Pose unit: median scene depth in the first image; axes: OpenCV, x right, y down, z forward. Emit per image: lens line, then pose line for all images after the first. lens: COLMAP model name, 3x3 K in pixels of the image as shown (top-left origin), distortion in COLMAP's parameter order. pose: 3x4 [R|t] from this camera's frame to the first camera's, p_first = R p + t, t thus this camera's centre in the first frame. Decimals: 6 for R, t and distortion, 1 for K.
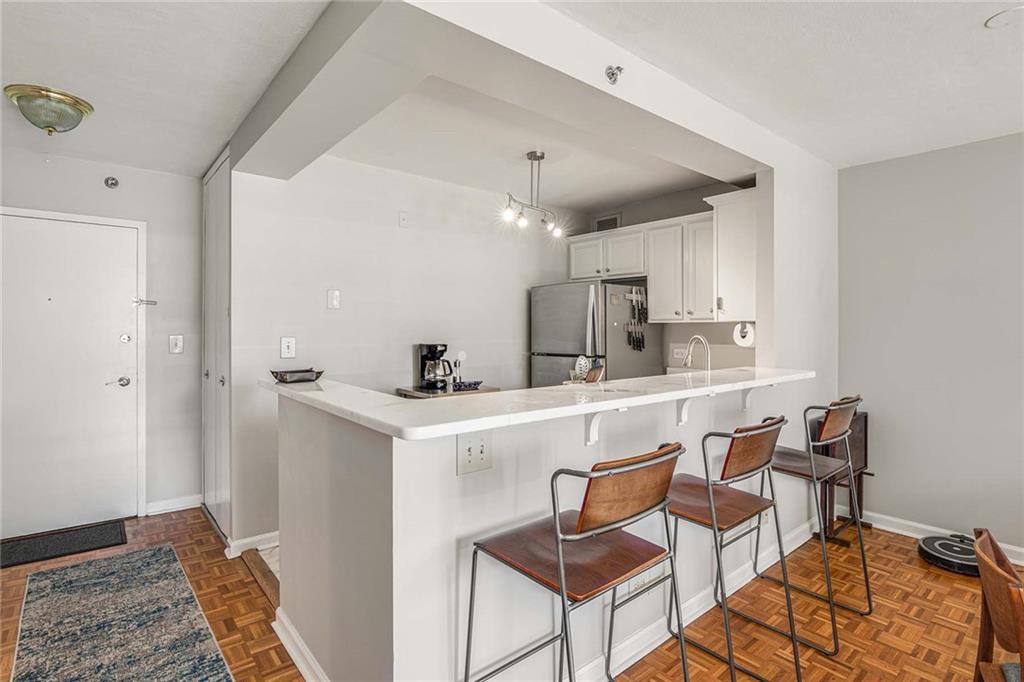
lens RADIAL K [[499.8, 0, 510.4], [0, 499.8, 320.5], [0, 0, 1]] dist [-0.013847, 0.000536]
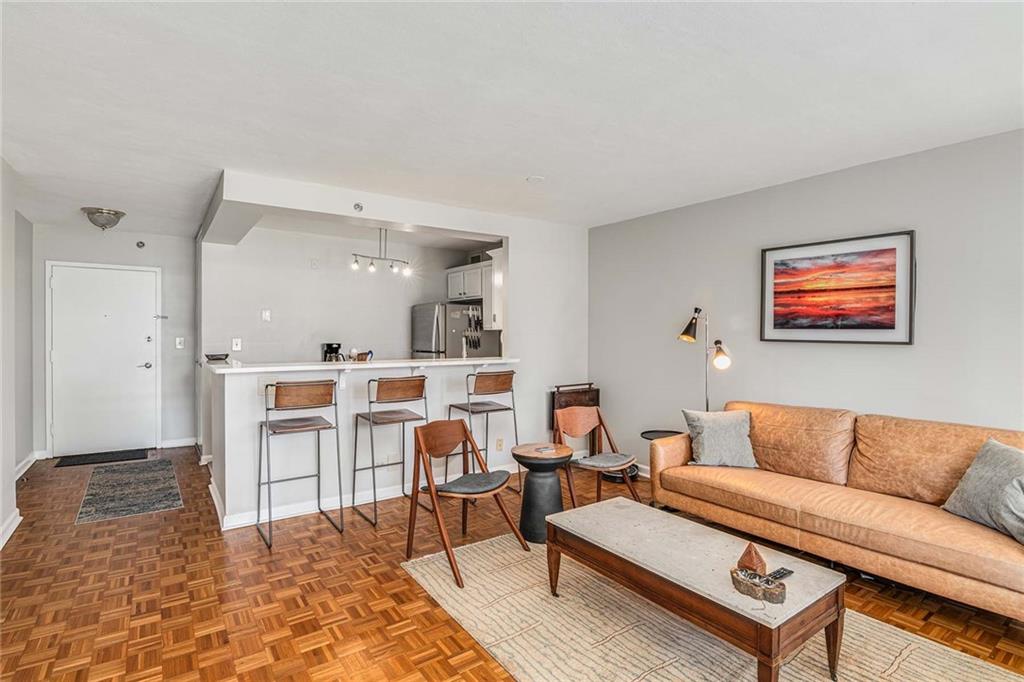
lens RADIAL K [[503.8, 0, 510.1], [0, 503.8, 326.6], [0, 0, 1]] dist [-0.019046, 0.000264]
pose [[0.996657, 0.000348, -0.081695, 0.537928], [-0.000224, 0.999999, 0.001516, -0.008298], [0.081695, -0.001493, 0.996656, -0.535751]]
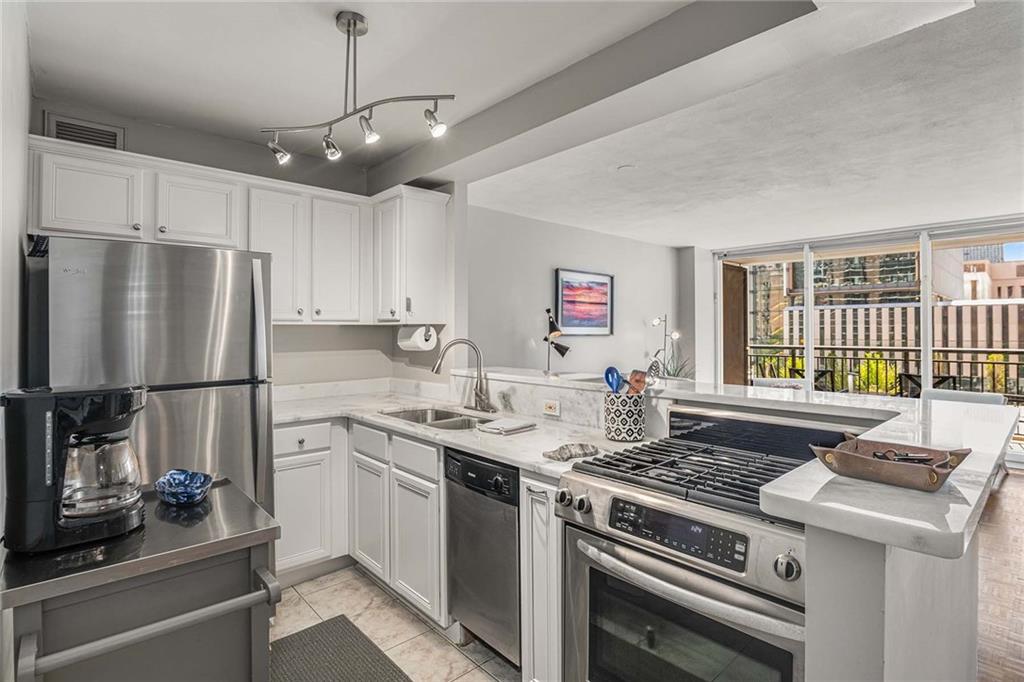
lens RADIAL K [[503.8, 0, 510.1], [0, 503.8, 326.6], [0, 0, 1]] dist [-0.019046, 0.000264]
pose [[-0.043242, 0.006650, 0.999042, -0.457002], [-0.010749, 0.999917, -0.007121, 0.009773], [-0.999007, -0.011047, -0.043167, 0.763792]]
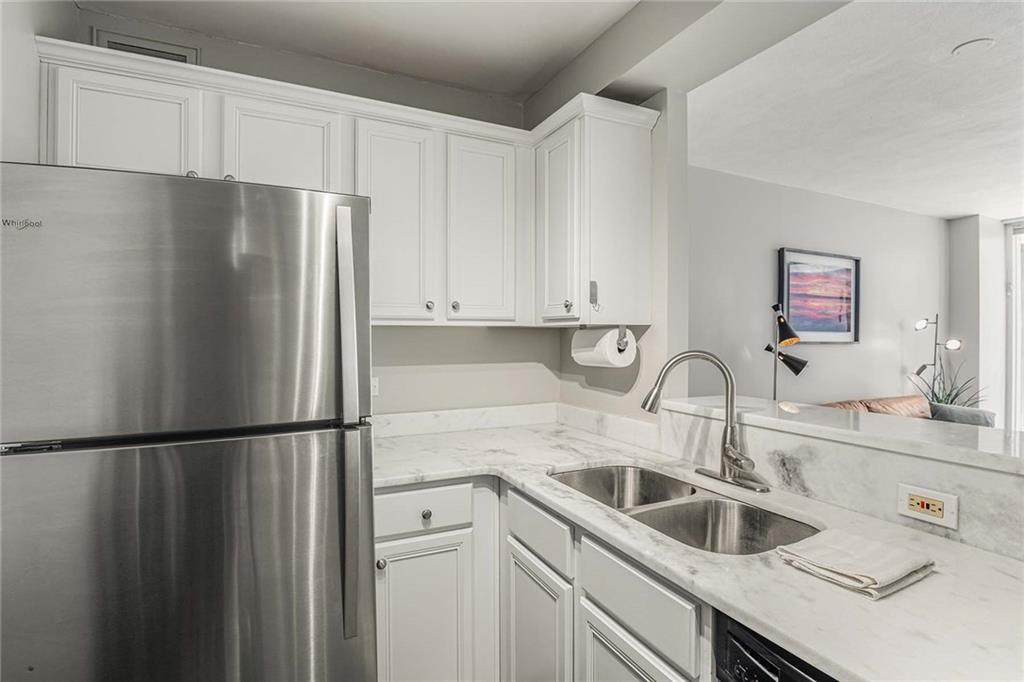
lens RADIAL K [[508.6, 0, 512.0], [0, 508.6, 341.0], [0, 0, 1]] dist [-0.025917, -0.000248]
pose [[0.238971, -0.010249, 0.970973, -0.140261], [-0.013551, 0.999812, 0.013888, 0.012012], [-0.970932, -0.016477, 0.238788, 0.852127]]
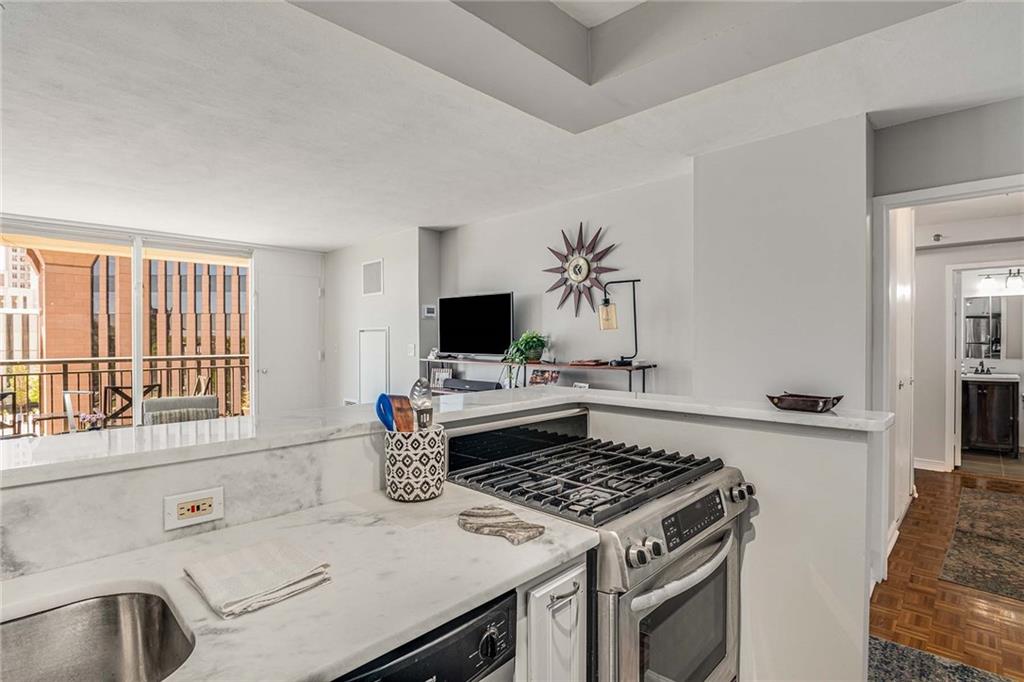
lens RADIAL K [[501.1, 0, 512.0], [0, 501.1, 341.0], [0, 0, 1]] dist [-0.018377, -0.000089]
pose [[-0.994537, 0.003459, -0.104323, 0.051871], [0.004038, 0.999978, -0.005337, 0.014177], [0.104302, -0.005729, -0.994529, 0.995582]]
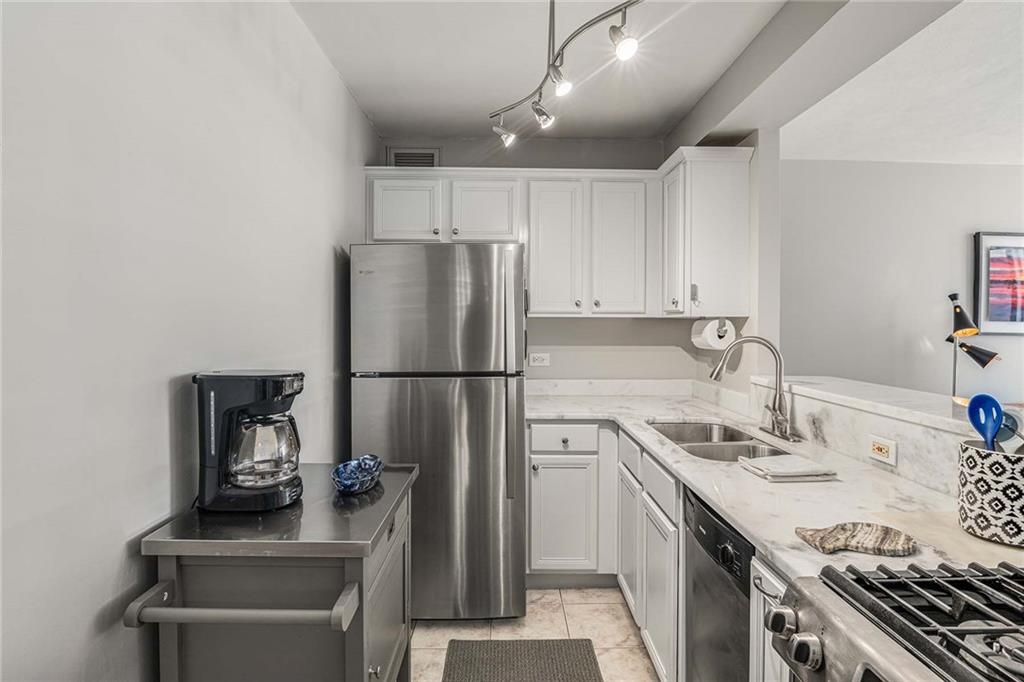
lens RADIAL K [[510.9, 0, 510.0], [0, 510.9, 325.7], [0, 0, 1]] dist [-0.019420, -0.000823]
pose [[0.626325, -0.000924, 0.779562, -0.310236], [-0.015866, 0.999777, 0.013933, 0.008153], [-0.779401, -0.021095, 0.626170, 0.659365]]
